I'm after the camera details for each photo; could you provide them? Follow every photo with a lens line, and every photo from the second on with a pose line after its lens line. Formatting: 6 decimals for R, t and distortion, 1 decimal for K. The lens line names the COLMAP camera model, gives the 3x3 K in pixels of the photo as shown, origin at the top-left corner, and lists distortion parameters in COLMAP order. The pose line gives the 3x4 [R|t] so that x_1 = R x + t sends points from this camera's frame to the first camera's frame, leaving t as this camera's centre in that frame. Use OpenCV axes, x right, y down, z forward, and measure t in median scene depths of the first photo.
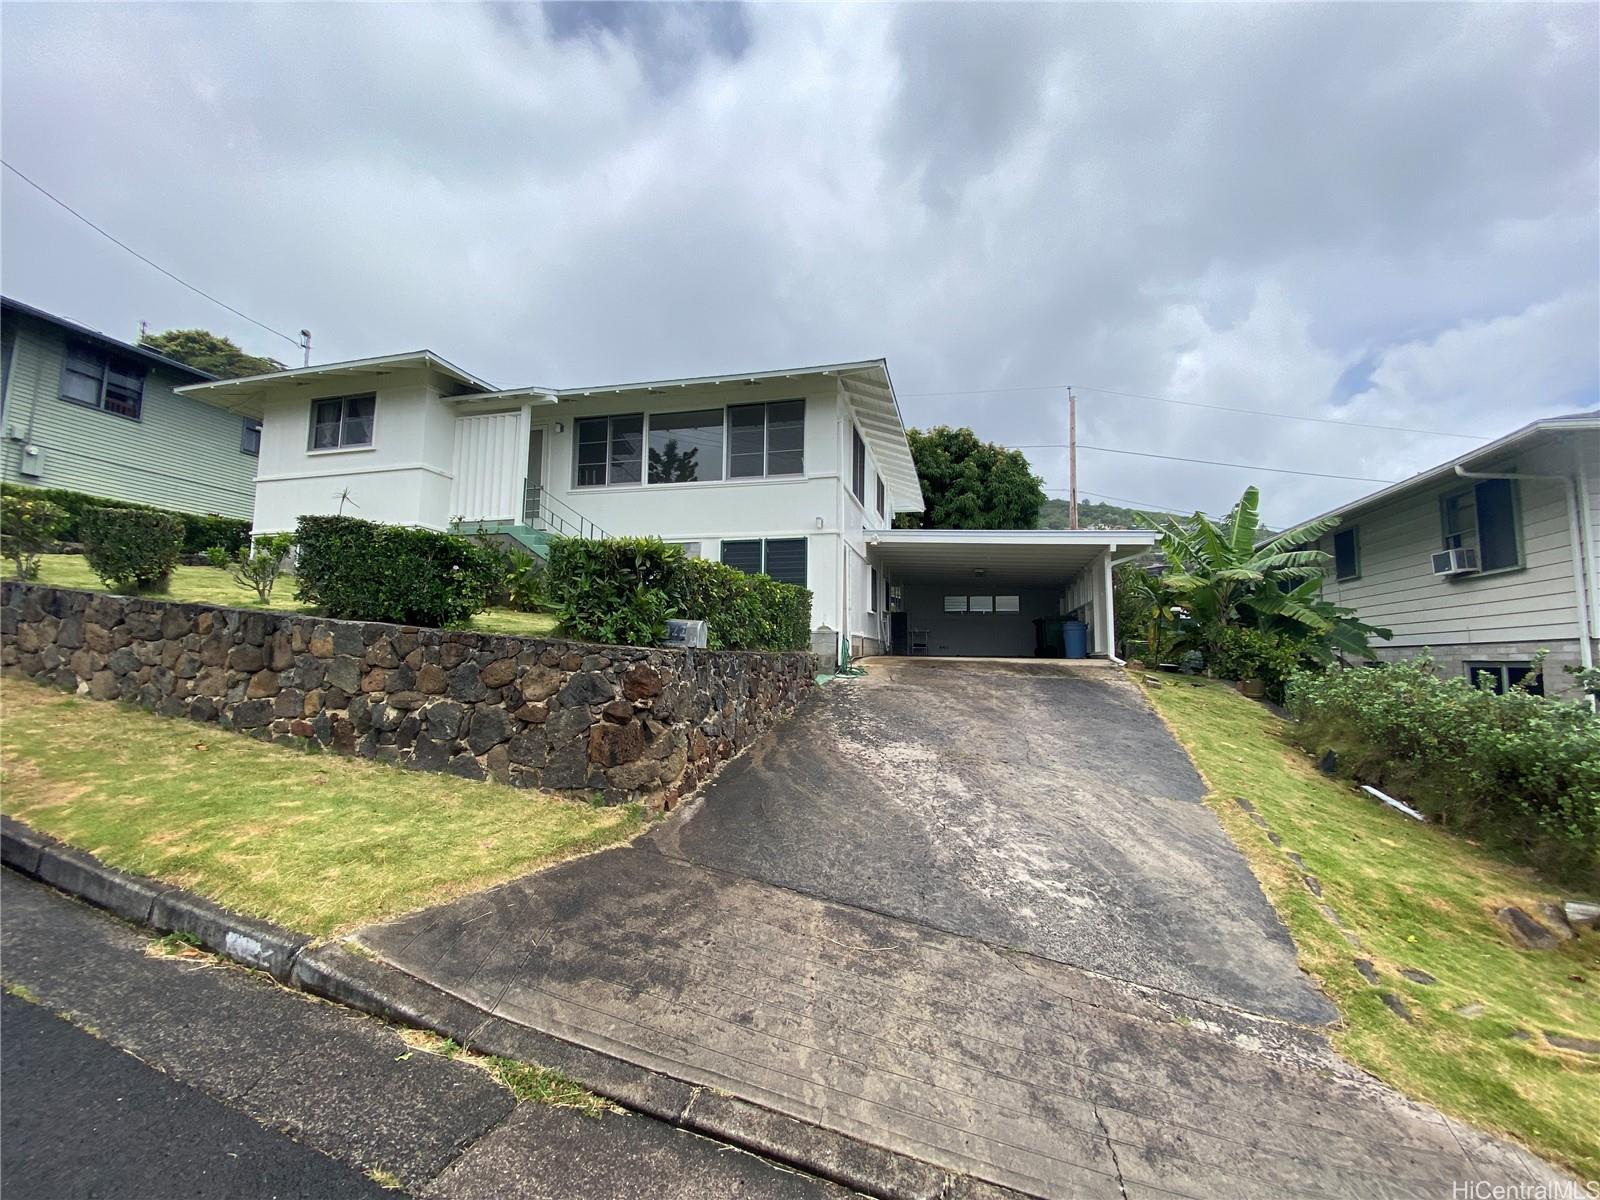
lens RADIAL K [[608.2, 0, 800.0], [0, 608.2, 600.0], [0, 0, 1]] dist [-0.002674, -0.000262]
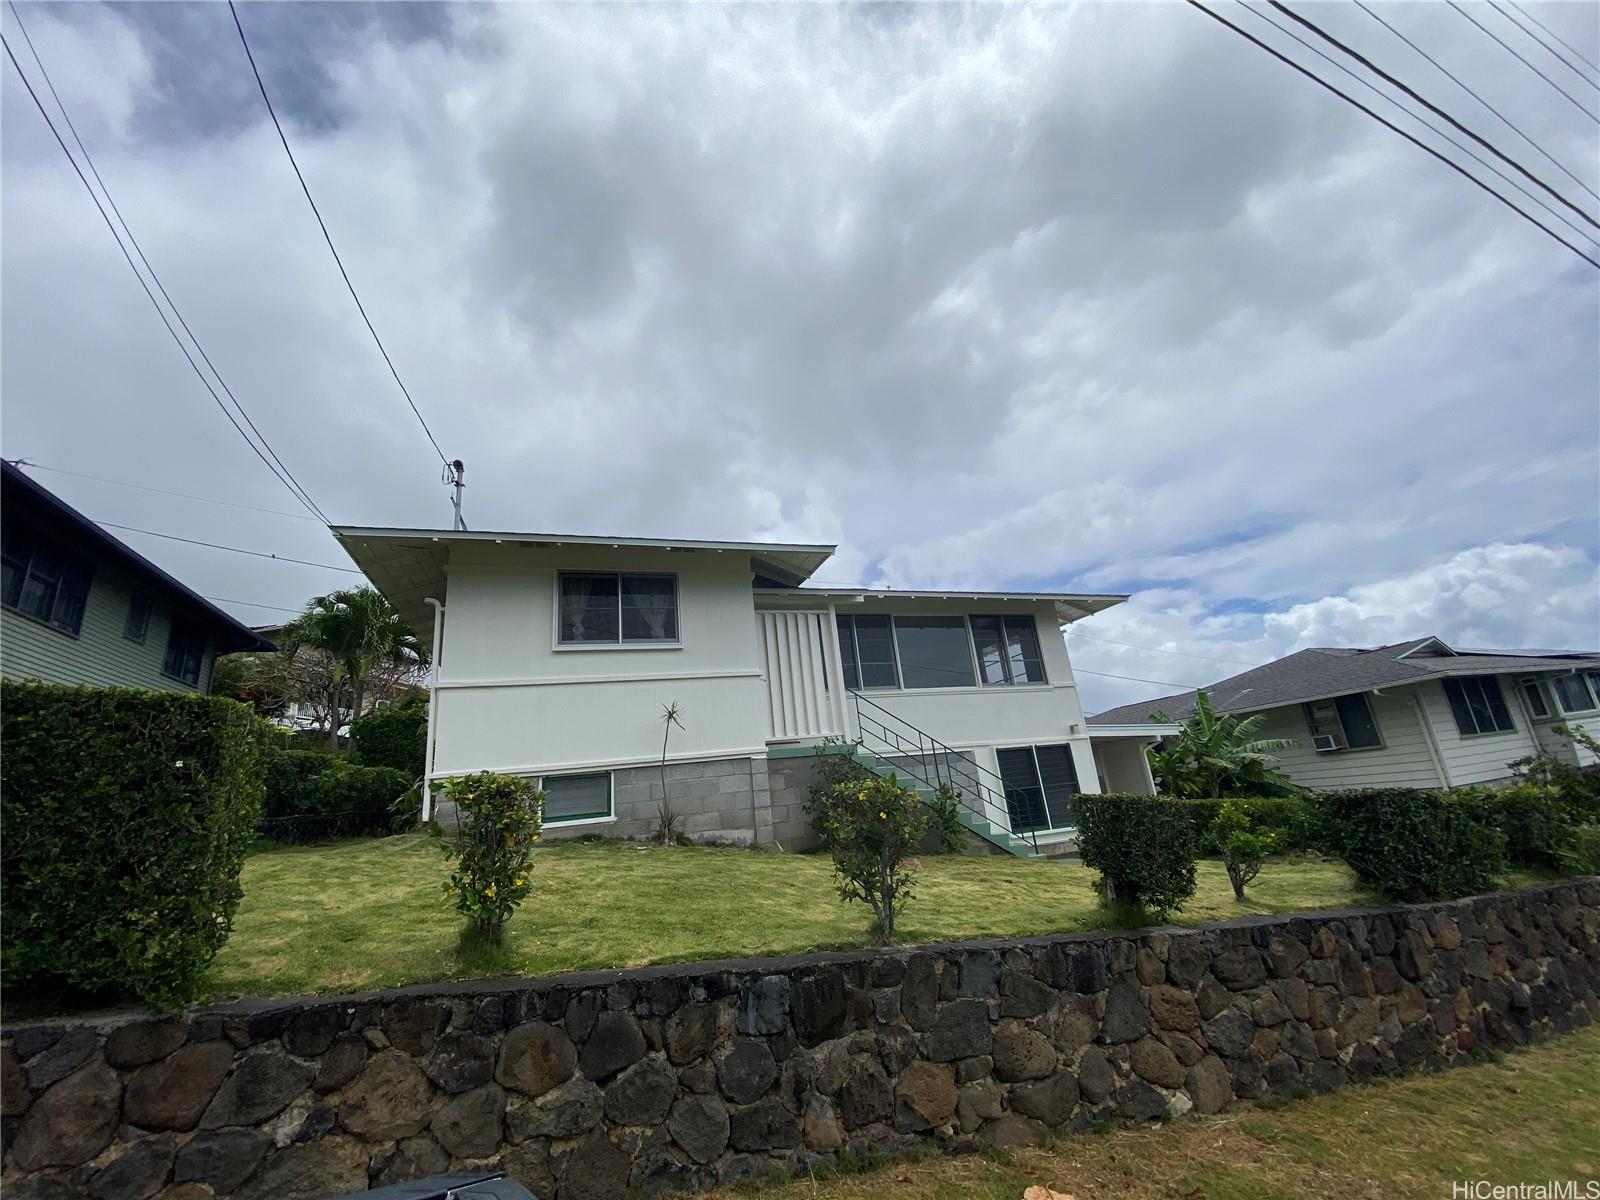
lens RADIAL K [[636.3, 0, 800.0], [0, 636.3, 600.0], [0, 0, 1]] dist [-0.002091, -0.000225]
pose [[0.813704, 0.076920, 0.576168, -1.050691], [0.061006, 0.974431, -0.216246, -0.134969], [-0.578069, 0.211110, 0.788206, 0.324201]]
